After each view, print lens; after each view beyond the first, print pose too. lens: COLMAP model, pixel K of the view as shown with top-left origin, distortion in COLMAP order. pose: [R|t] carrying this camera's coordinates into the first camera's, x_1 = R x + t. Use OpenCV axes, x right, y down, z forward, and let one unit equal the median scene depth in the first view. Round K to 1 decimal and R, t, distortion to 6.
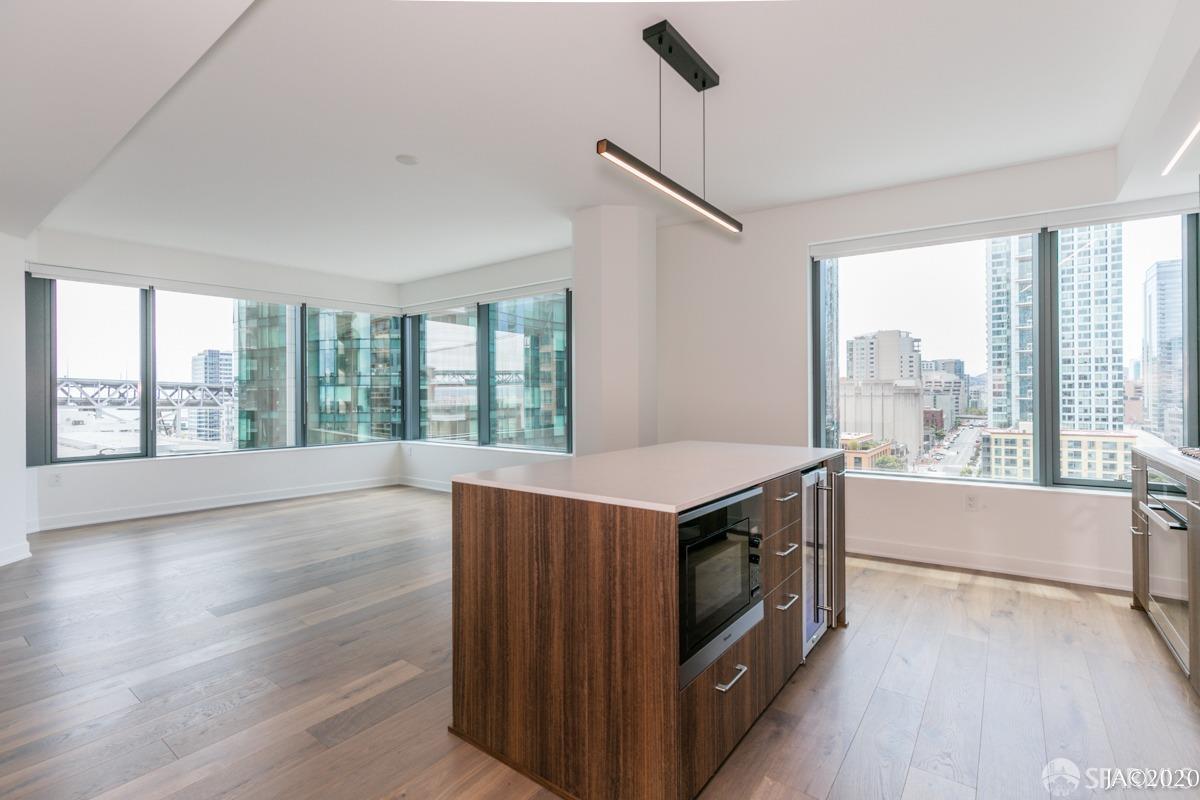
lens RADIAL K [[542.1, 0, 617.1], [0, 542.1, 393.6], [0, 0, 1]] dist [-0.000224, -0.000315]
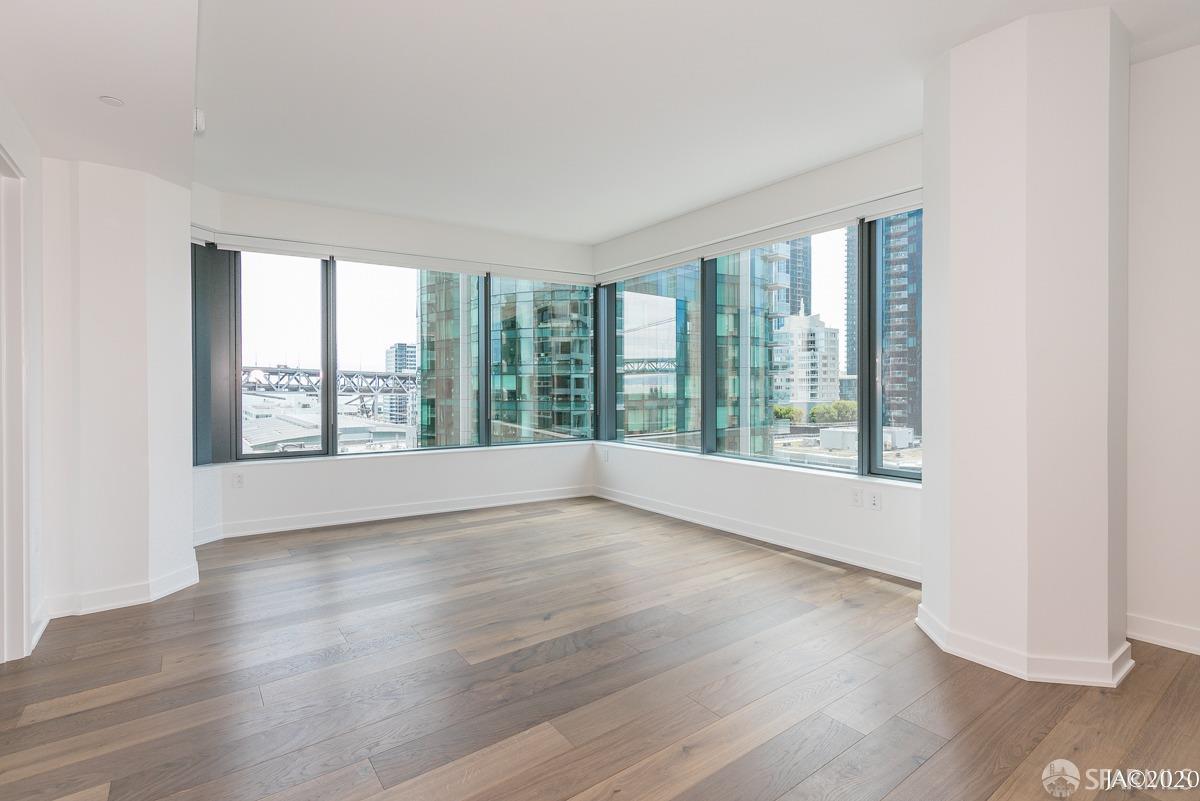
lens RADIAL K [[558.8, 0, 599.1], [0, 558.8, 387.1], [0, 0, 1]] dist [0.000348, 0.000006]
pose [[0.954948, 0.005025, -0.296729, -0.144407], [-0.002682, 0.999962, 0.008304, 0.000274], [0.296760, -0.007134, 0.954926, 0.209584]]
